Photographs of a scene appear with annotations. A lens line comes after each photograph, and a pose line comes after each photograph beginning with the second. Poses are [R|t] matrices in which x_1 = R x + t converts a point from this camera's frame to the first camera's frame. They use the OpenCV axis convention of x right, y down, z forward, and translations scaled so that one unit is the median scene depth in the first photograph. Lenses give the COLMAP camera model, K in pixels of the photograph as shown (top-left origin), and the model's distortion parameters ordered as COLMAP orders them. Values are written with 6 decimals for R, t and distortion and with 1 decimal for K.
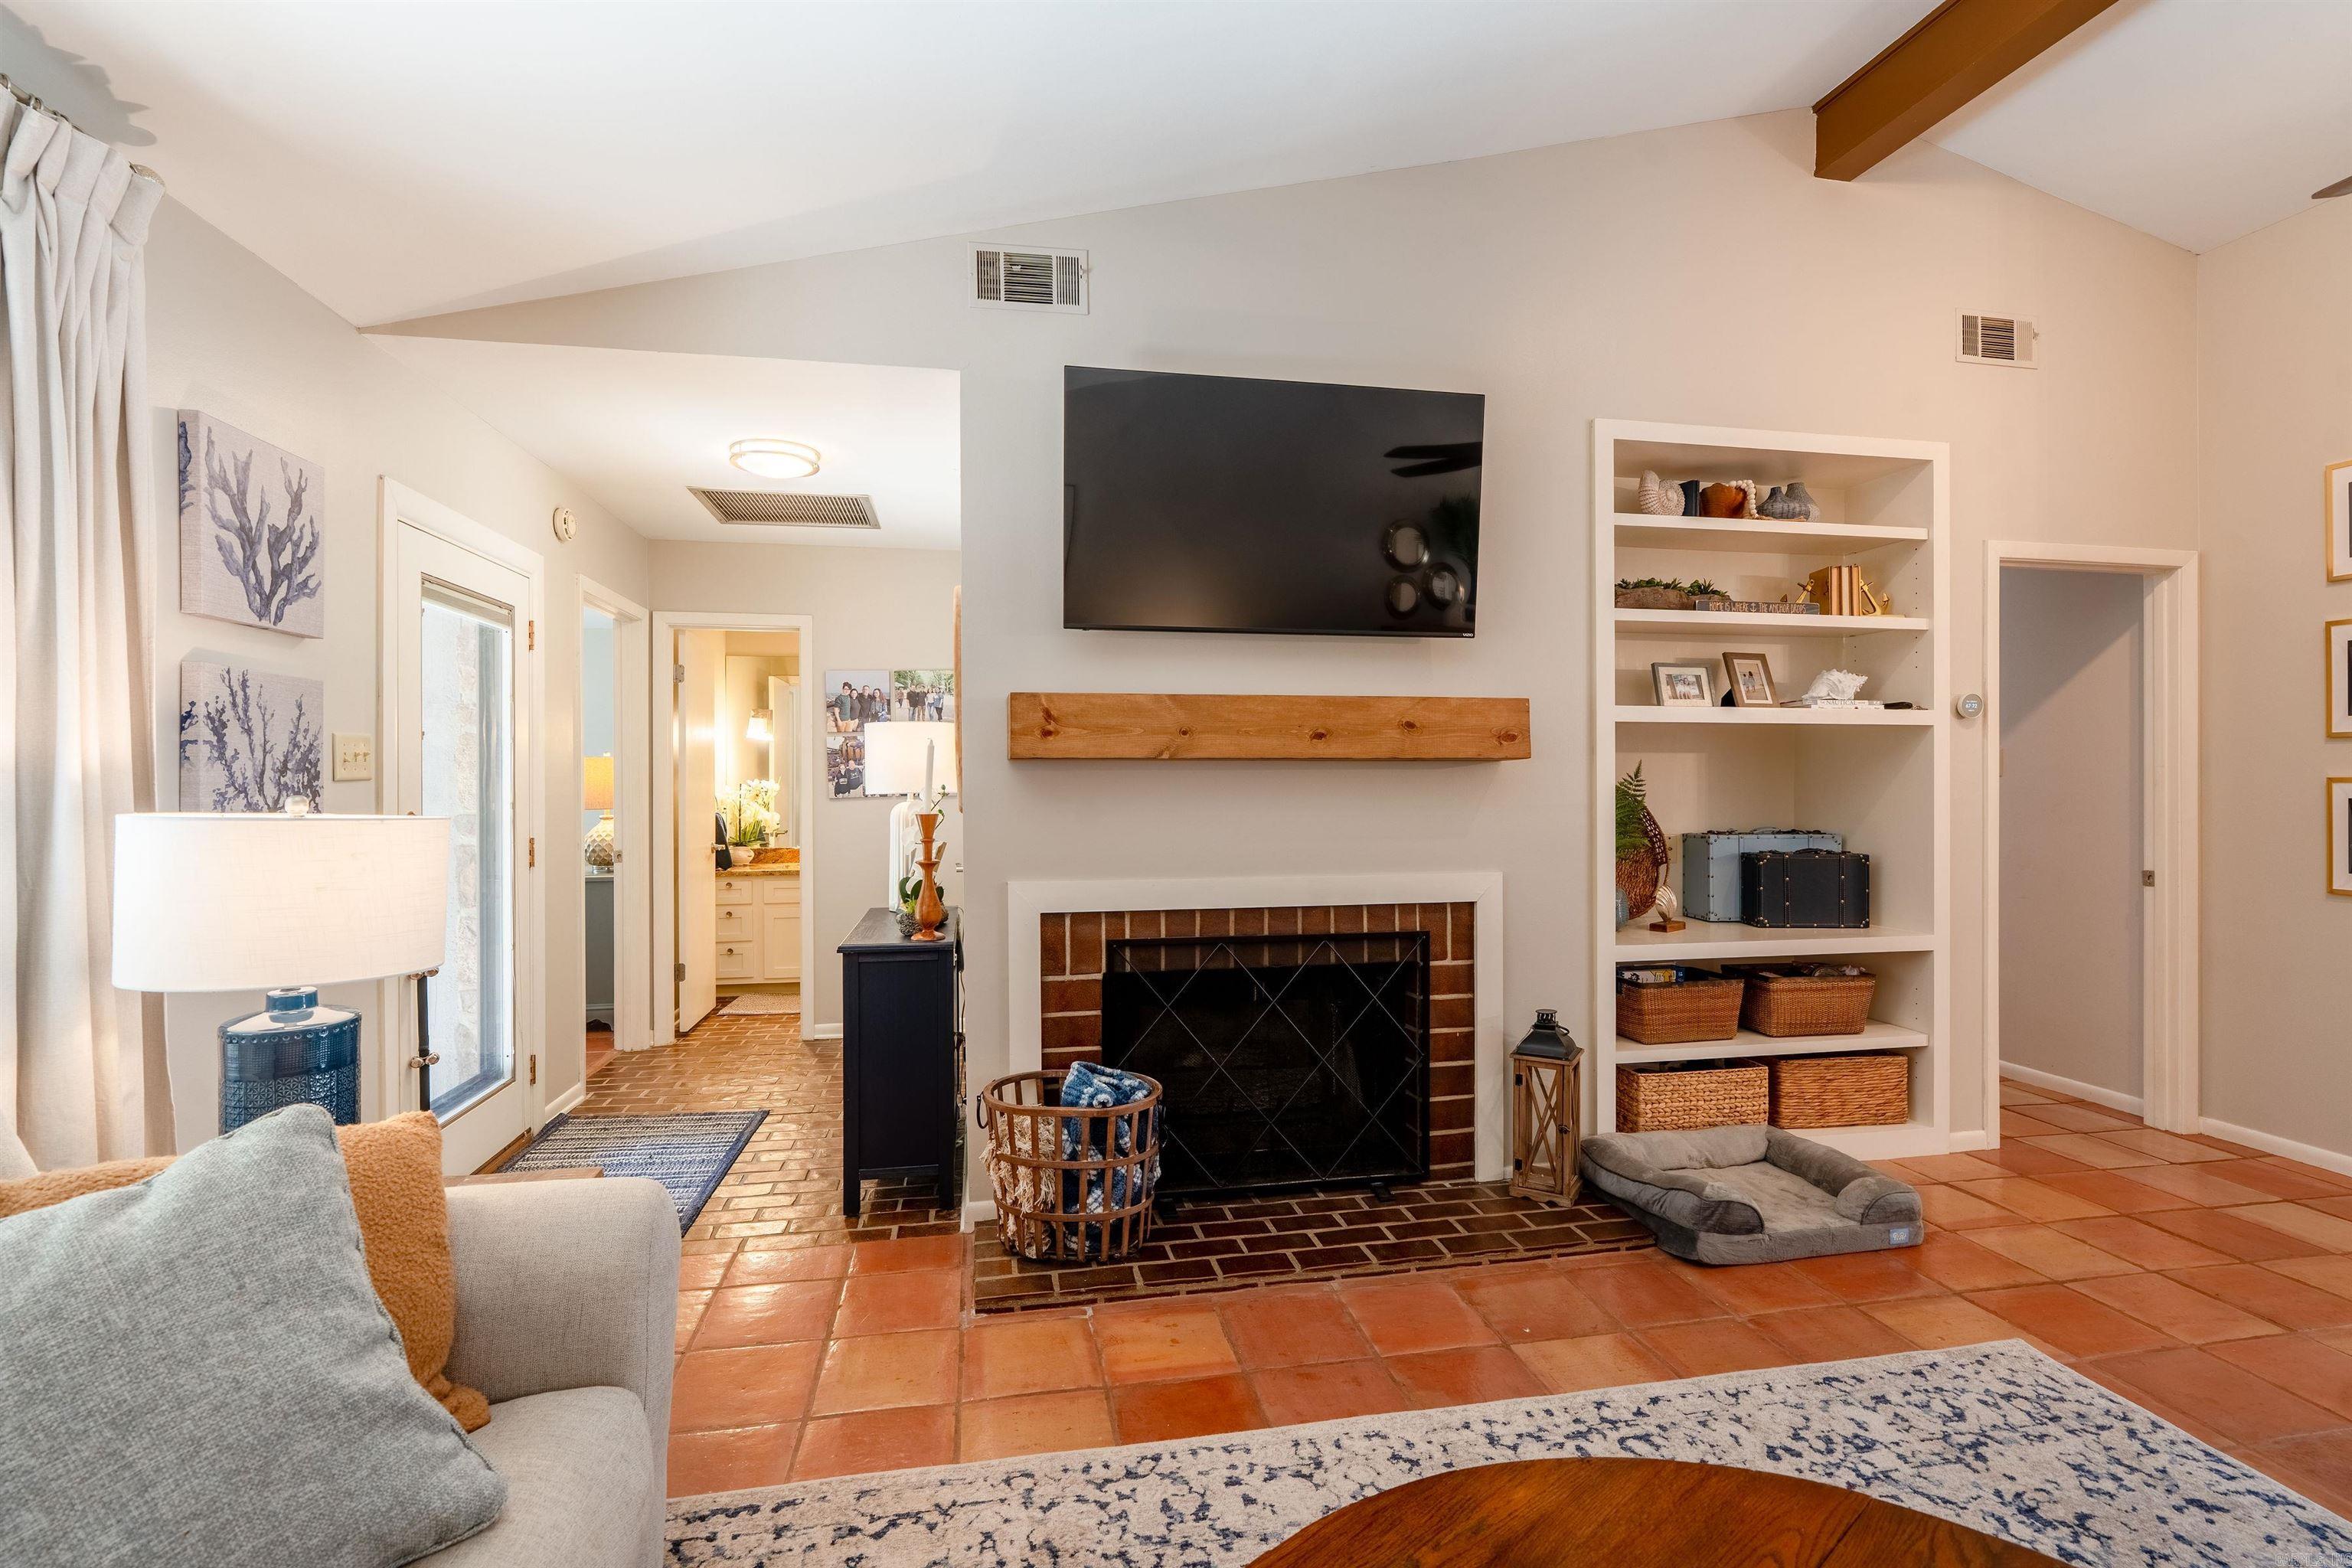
lens RADIAL K [[1053.6, 0, 1173.3], [0, 1053.6, 781.7], [0, 0, 1]] dist [-0.007187, 0.003165]
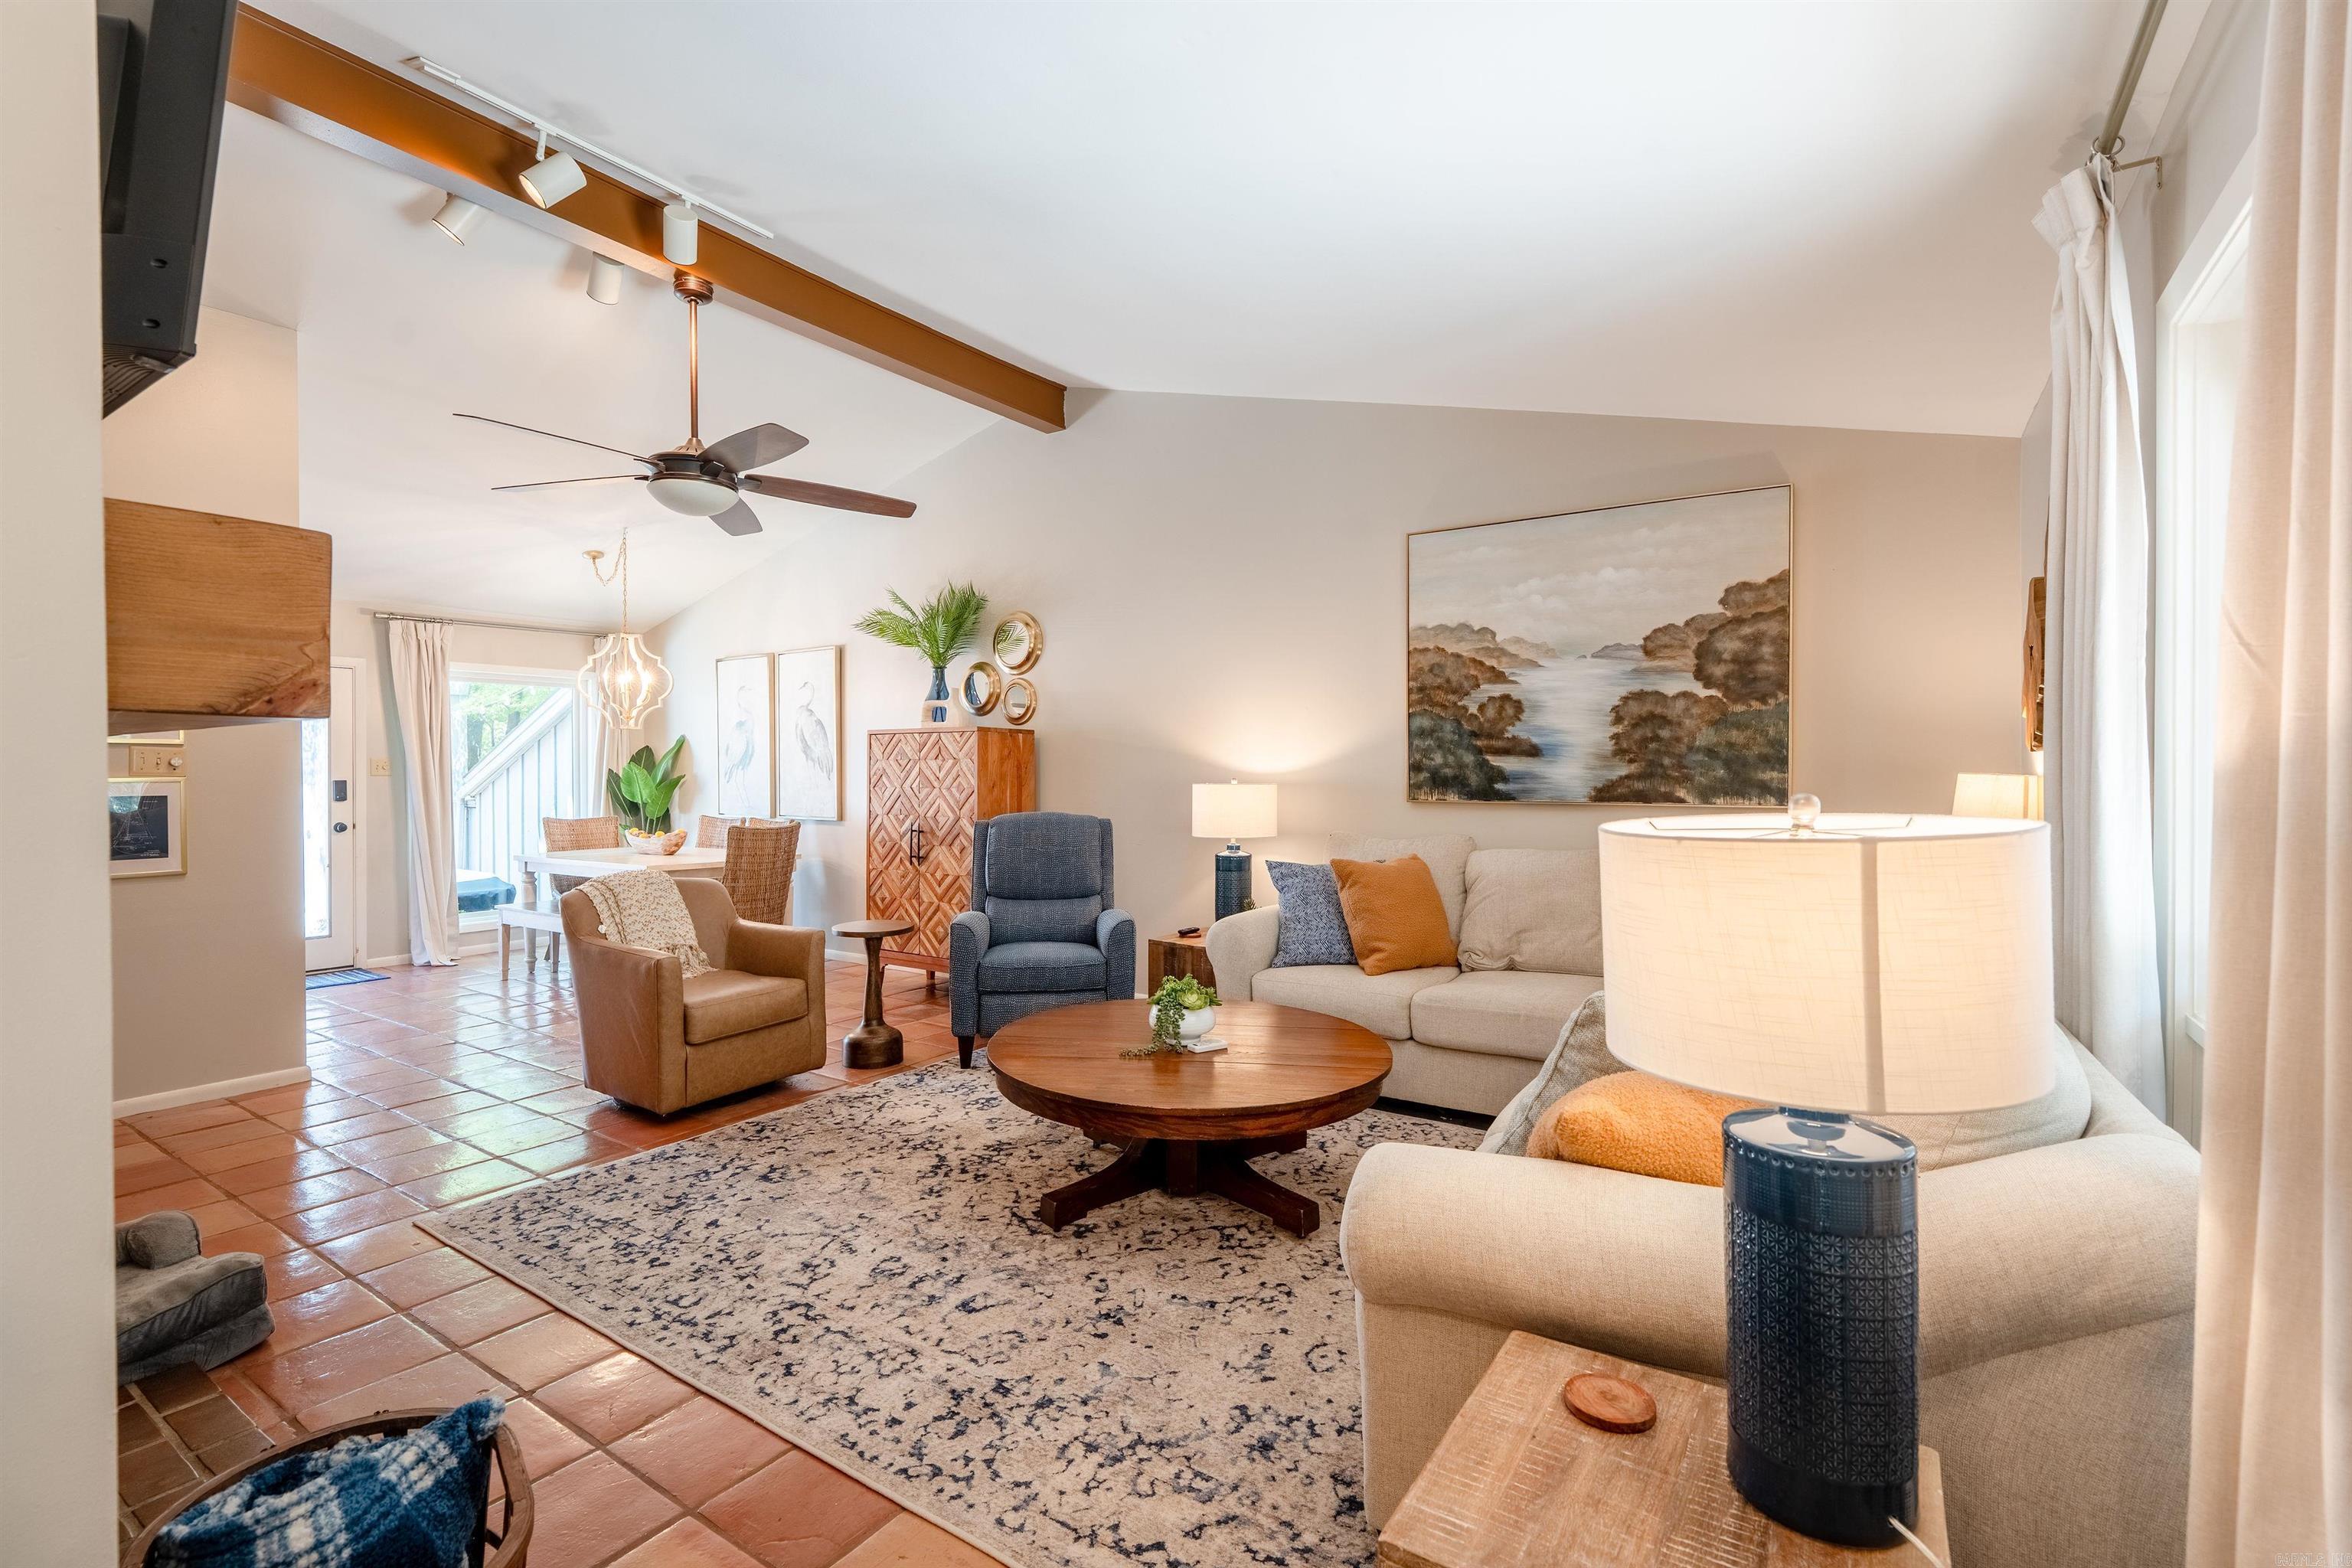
lens RADIAL K [[1053.6, 0, 1173.3], [0, 1053.6, 781.7], [0, 0, 1]] dist [-0.007187, 0.003165]
pose [[-0.714441, -0.002819, 0.699690, -0.569445], [0.006550, 0.999921, 0.010716, -0.002826], [-0.699665, 0.012239, -0.714367, 0.983499]]
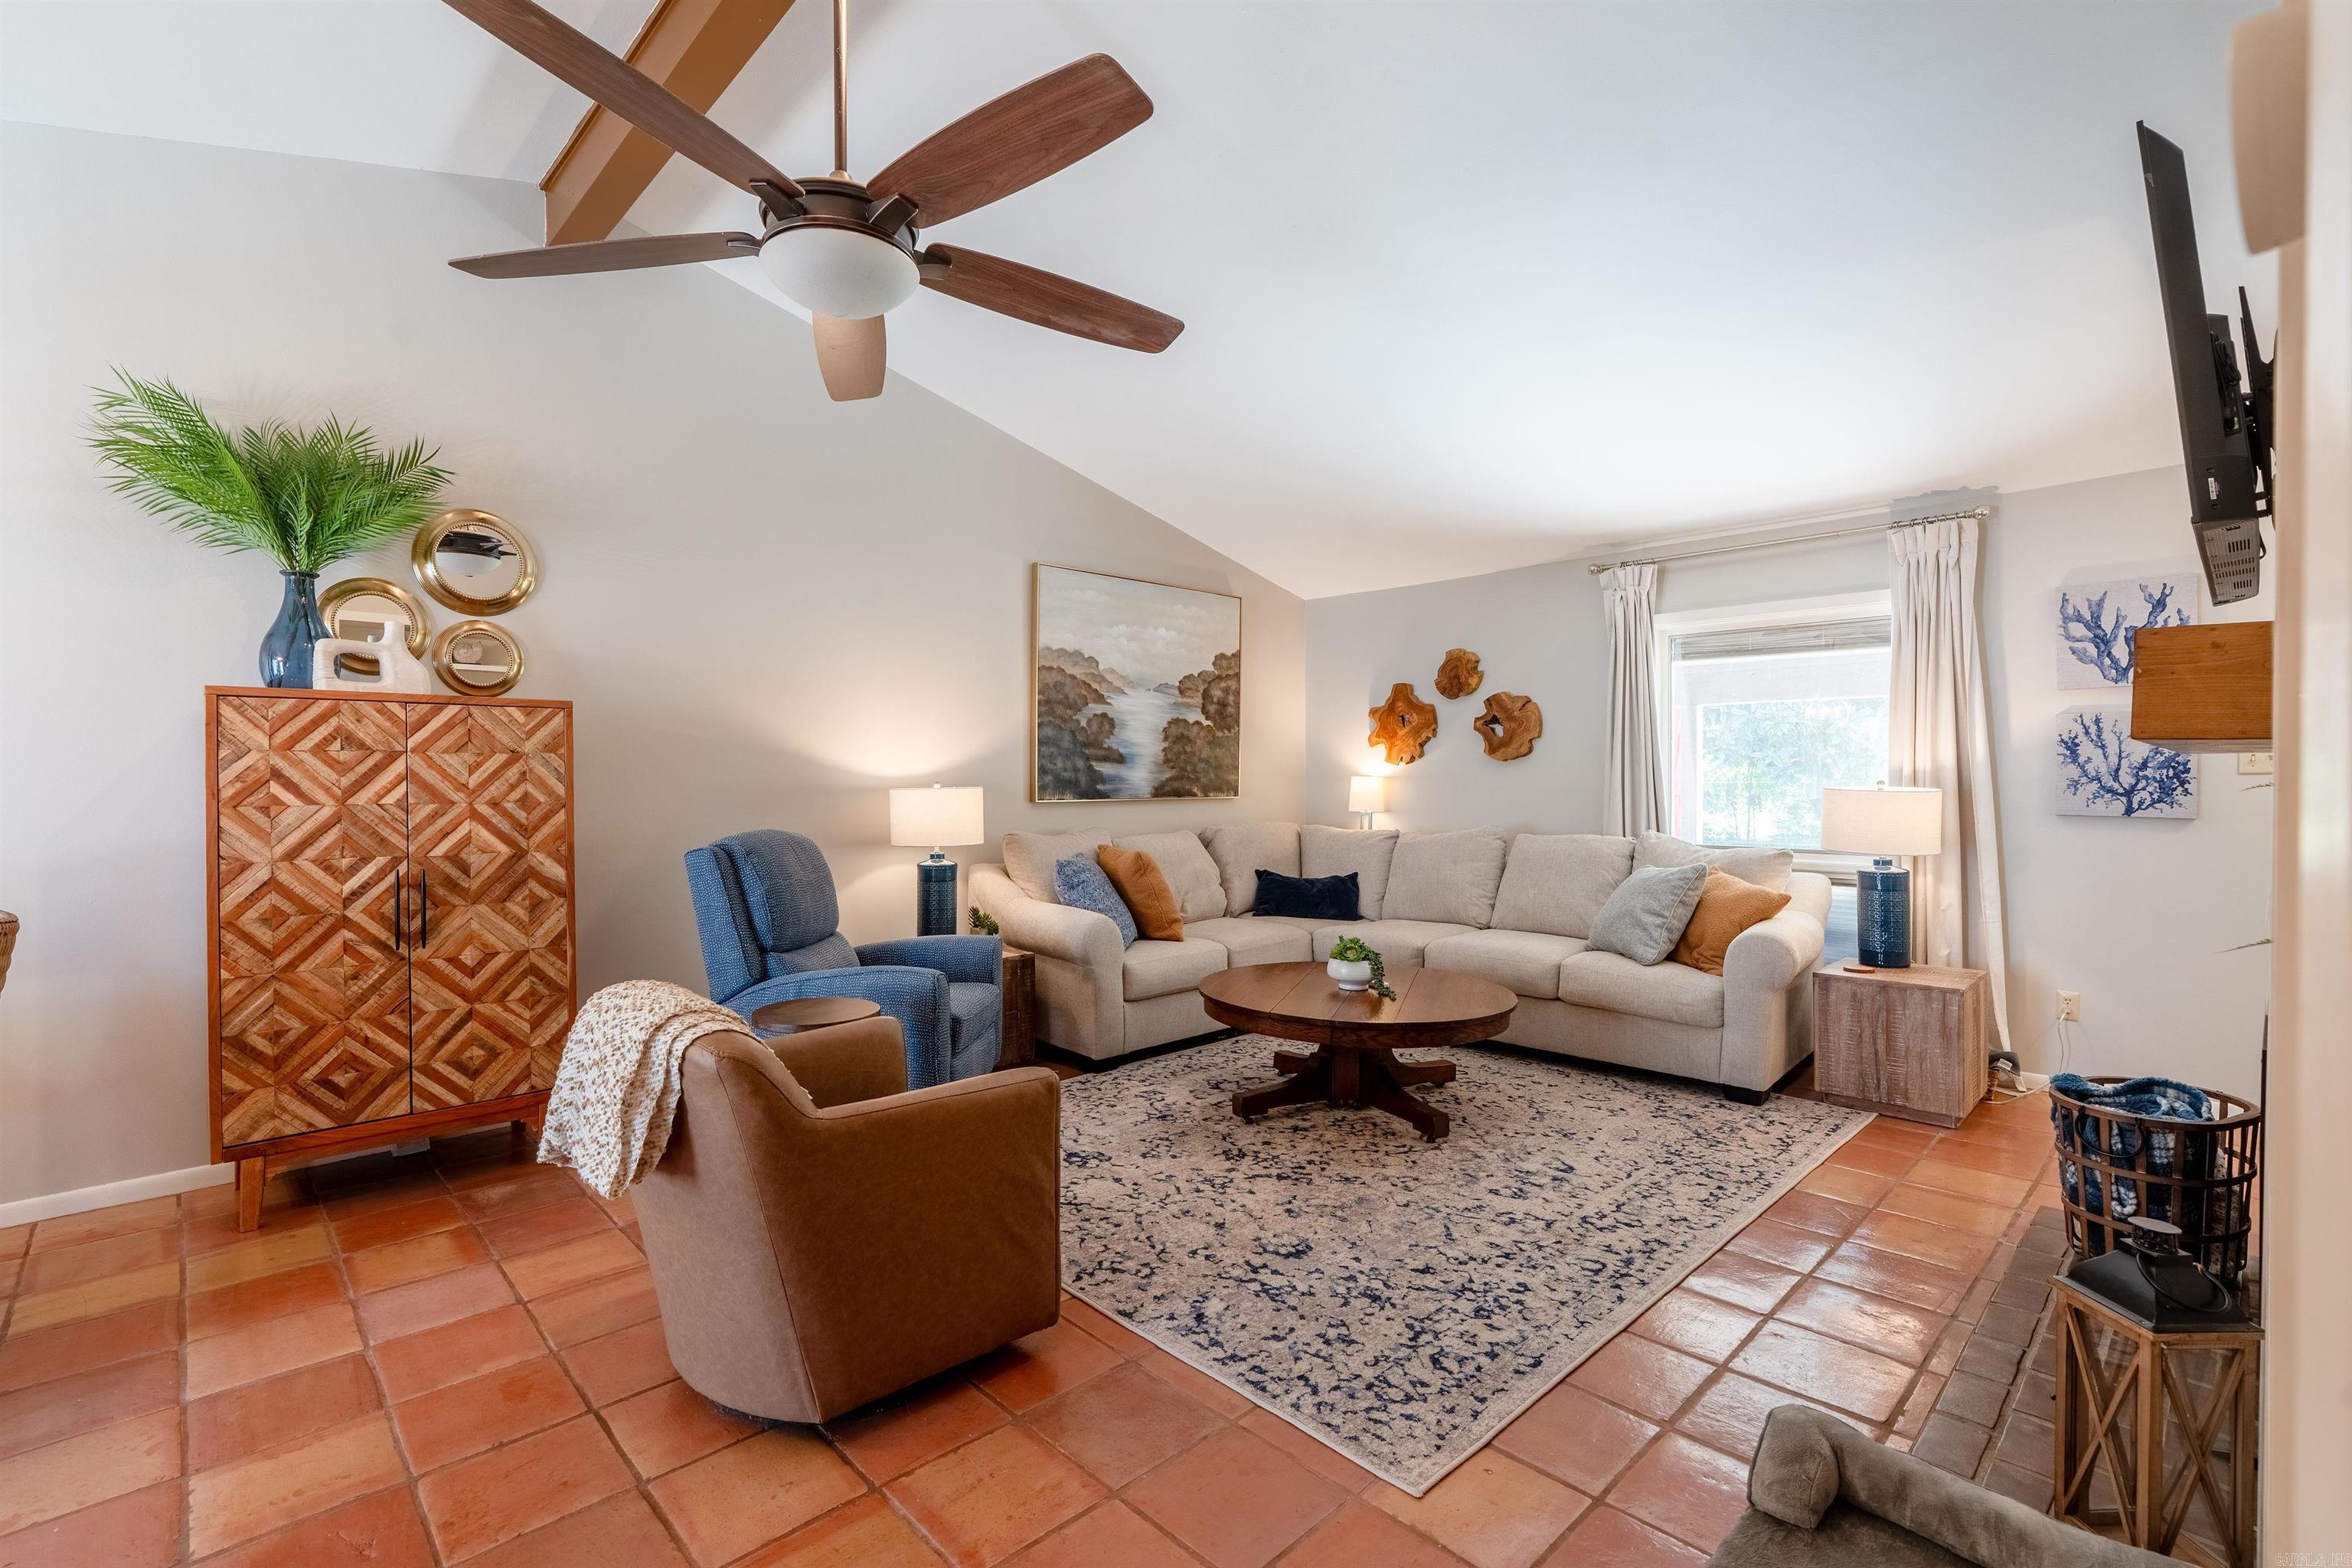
lens RADIAL K [[1053.6, 0, 1173.3], [0, 1053.6, 781.7], [0, 0, 1]] dist [-0.007187, 0.003165]
pose [[-0.837586, 0.007162, -0.546258, 1.083362], [0.001145, 0.999935, 0.011354, -0.007228], [0.546304, 0.008884, -0.837540, 1.215757]]
